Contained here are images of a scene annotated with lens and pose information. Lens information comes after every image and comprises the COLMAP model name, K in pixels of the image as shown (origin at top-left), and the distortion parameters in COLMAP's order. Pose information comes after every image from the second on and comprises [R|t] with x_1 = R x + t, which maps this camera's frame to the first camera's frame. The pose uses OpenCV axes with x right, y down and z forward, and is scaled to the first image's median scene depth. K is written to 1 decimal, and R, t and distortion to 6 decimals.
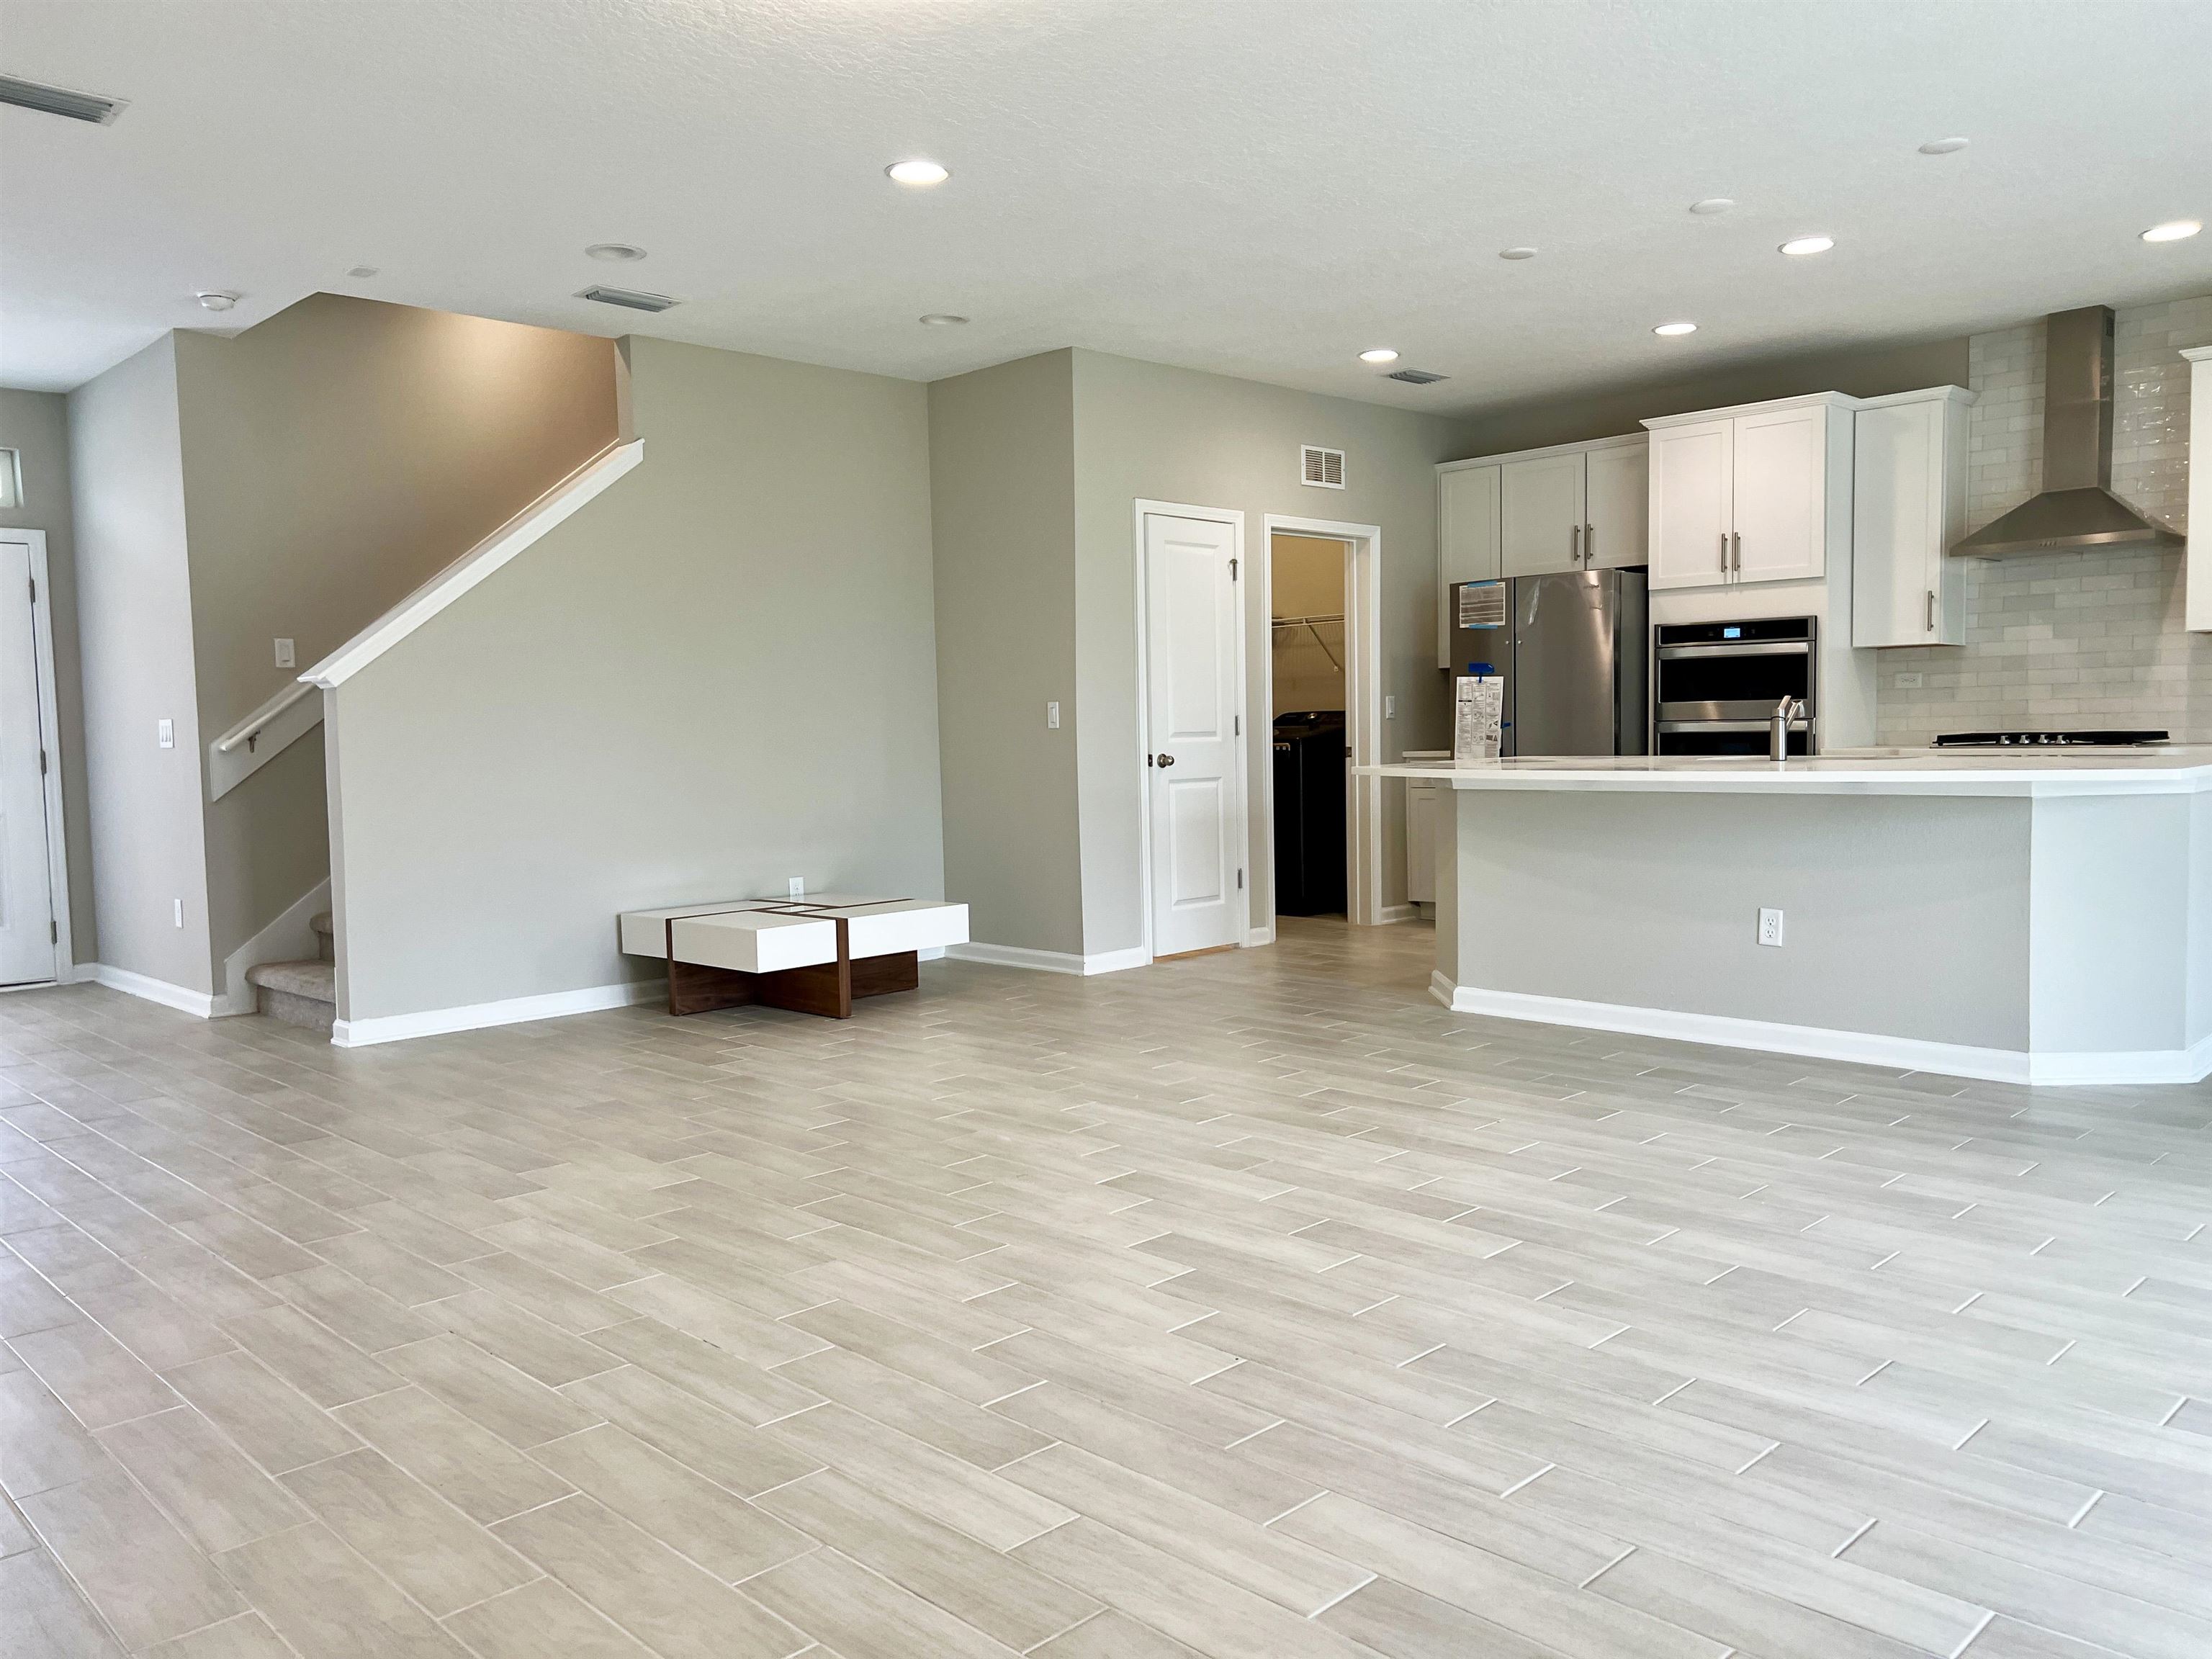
lens RADIAL K [[1661.6, 0, 1106.1], [0, 1661.6, 848.4], [0, 0, 1]] dist [0.114416, -0.185875]
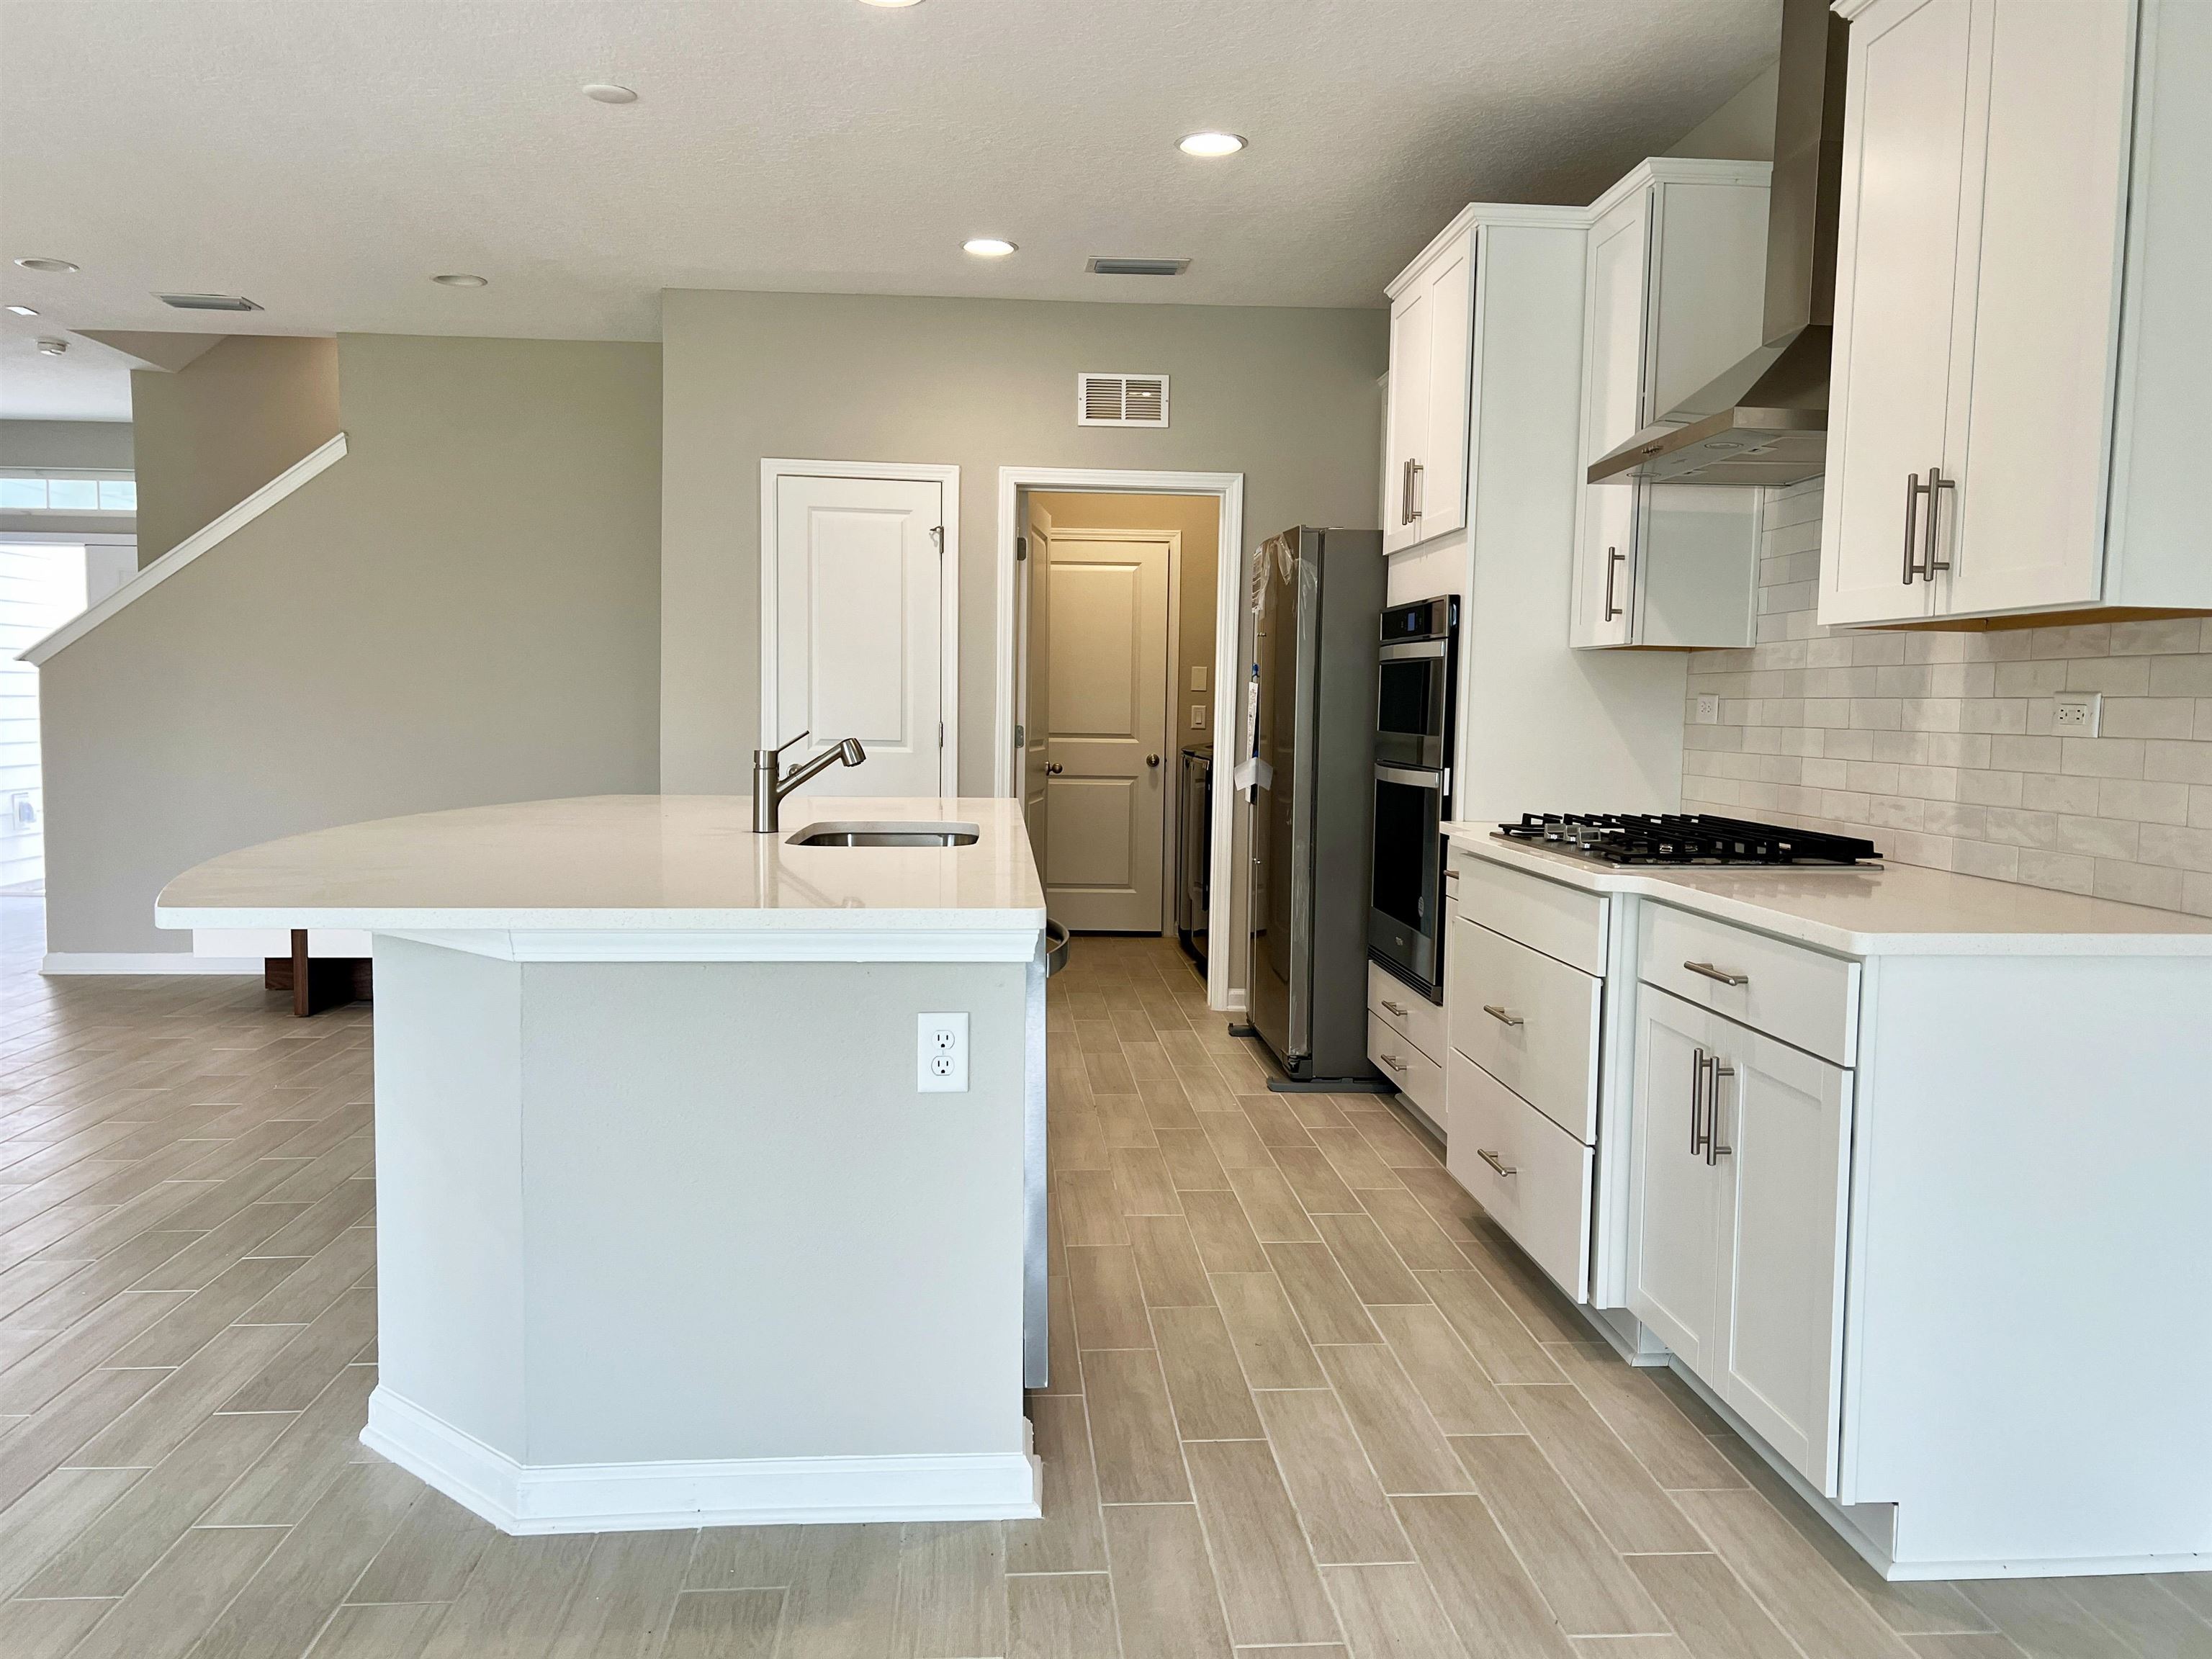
lens RADIAL K [[1680.1, 0, 1106.0], [0, 1680.1, 829.5], [0, 0, 1]] dist [0.096133, -0.116651]
pose [[0.752144, 0.081711, -0.653914, 0.706181], [-0.079884, 0.996271, 0.032607, -0.064261], [0.654140, 0.027712, 0.755866, 0.465105]]
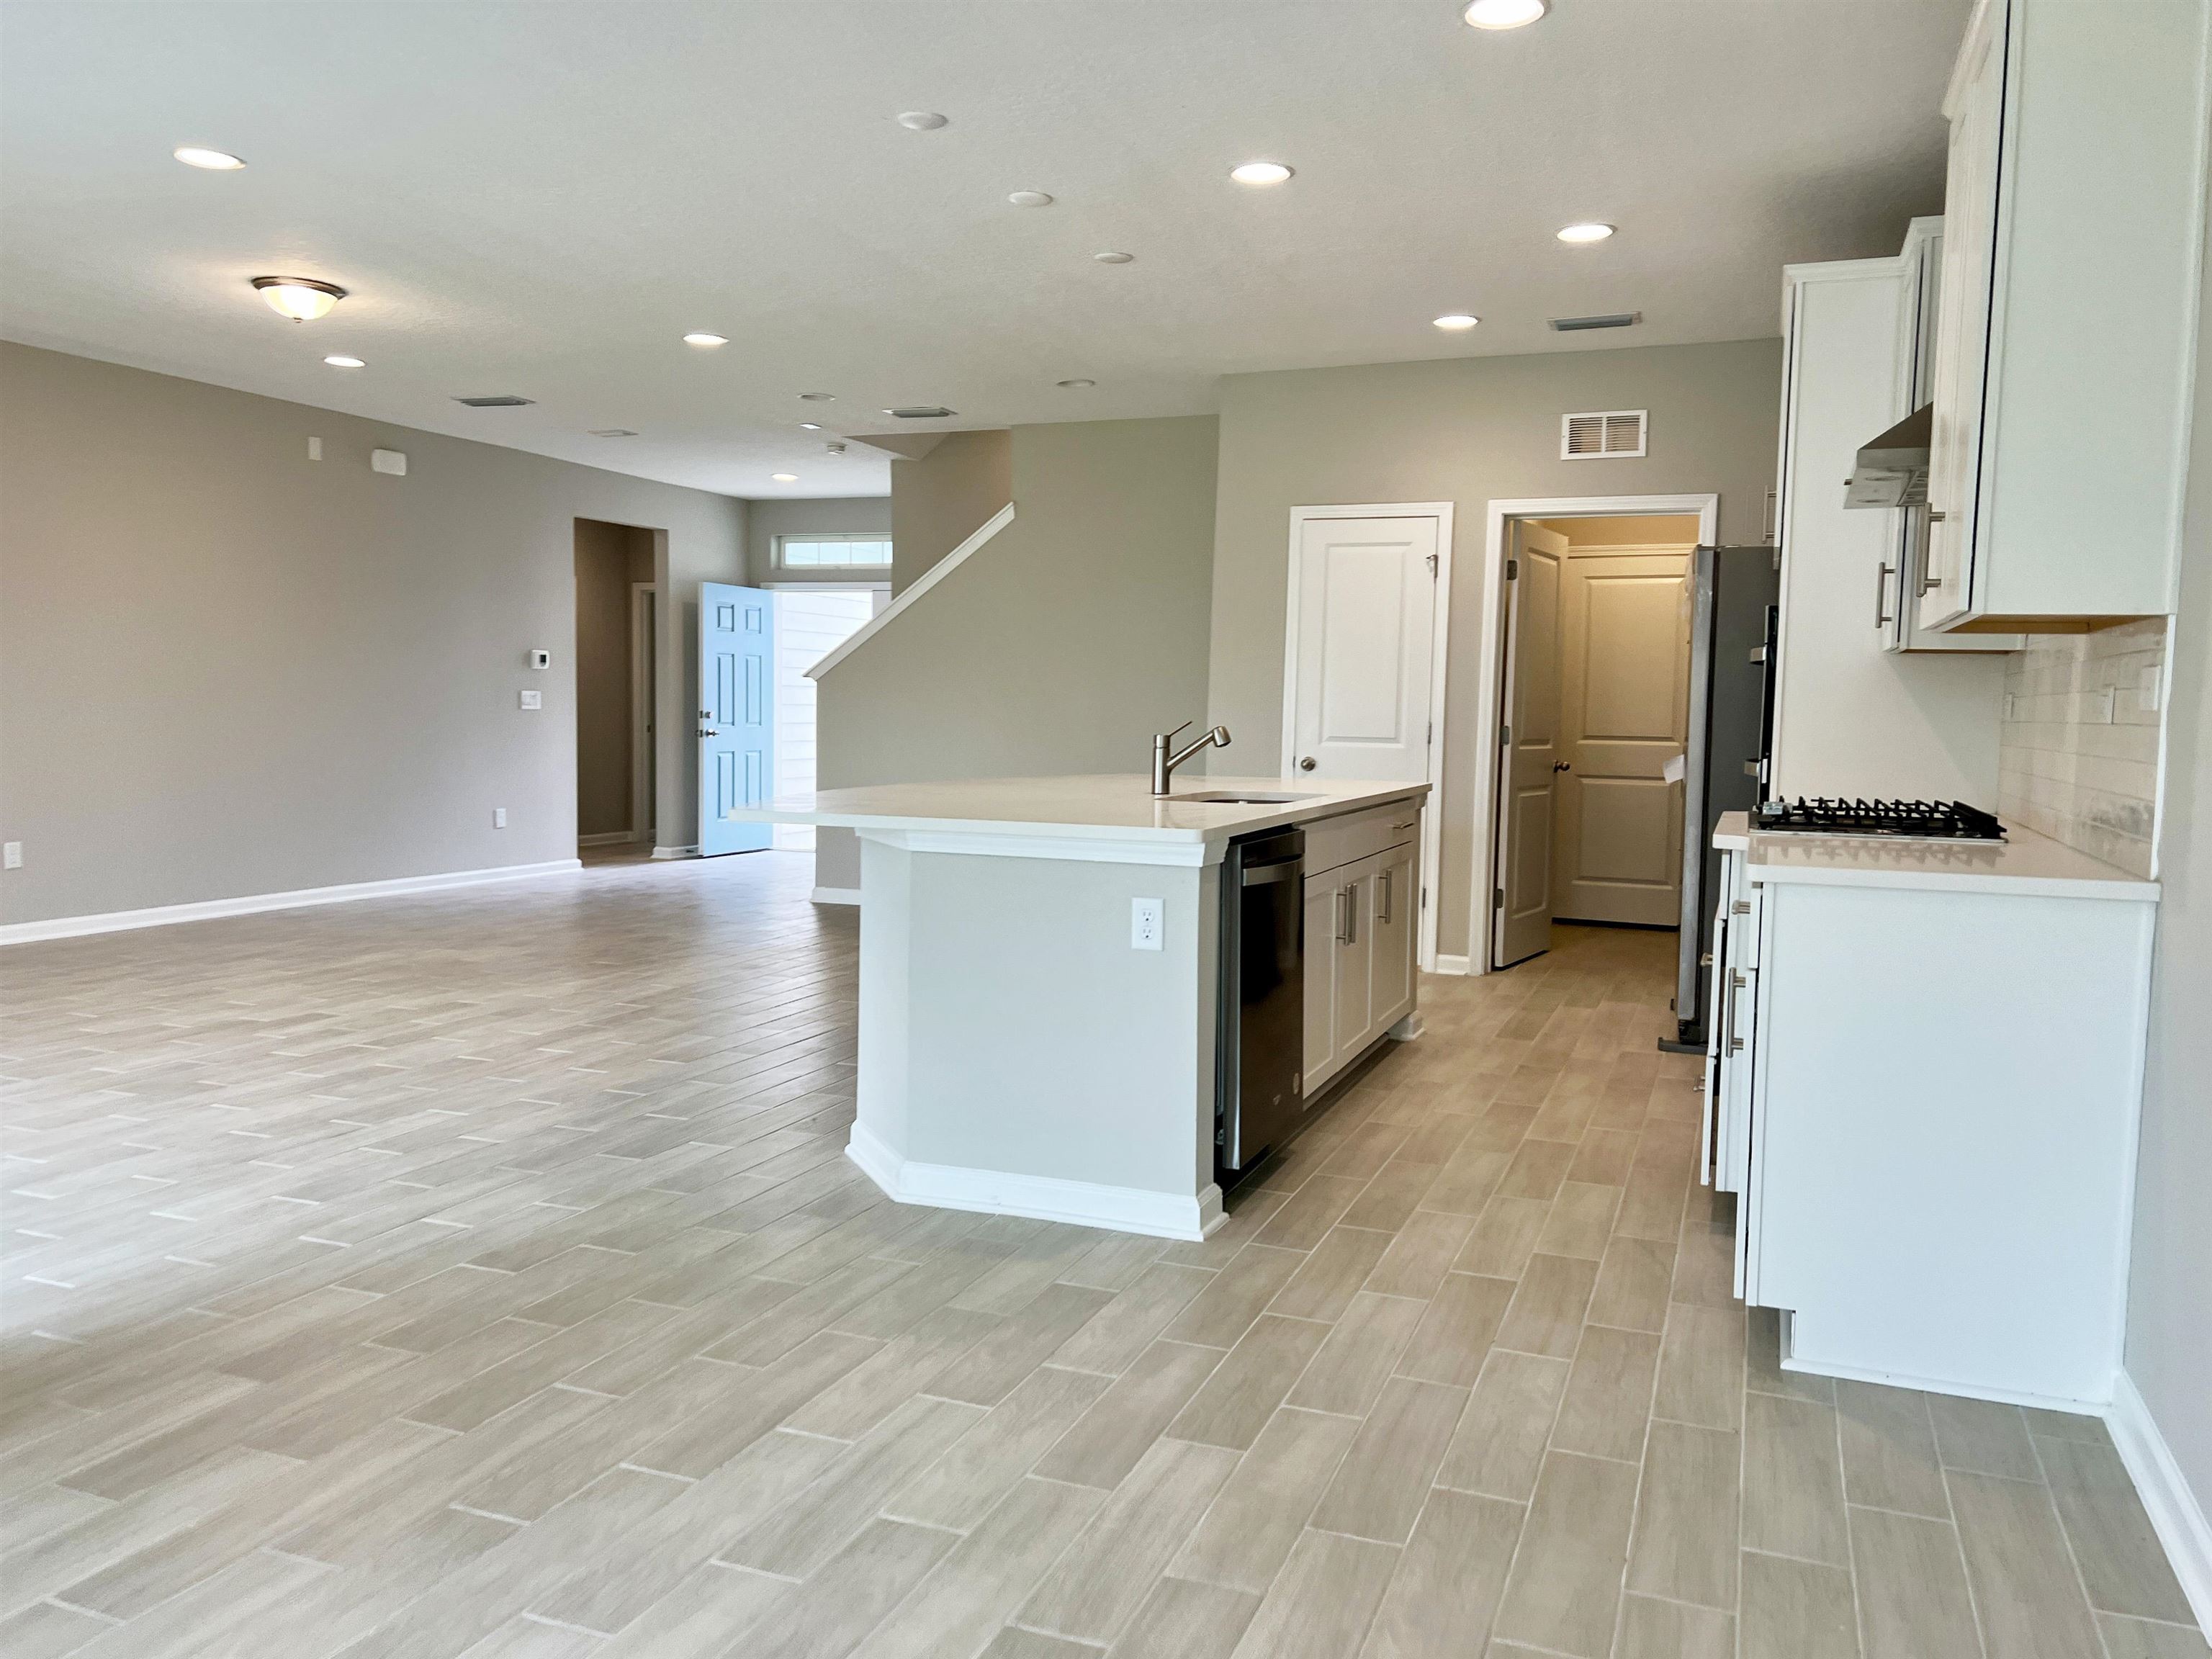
lens RADIAL K [[1681.8, 0, 1106.0], [0, 1681.8, 829.5], [0, 0, 1]] dist [0.103799, -0.106959]
pose [[0.393672, 0.096153, -0.914208, 0.923158], [-0.095756, 0.993393, 0.063247, -0.065878], [0.914250, 0.062643, 0.400279, 0.482757]]
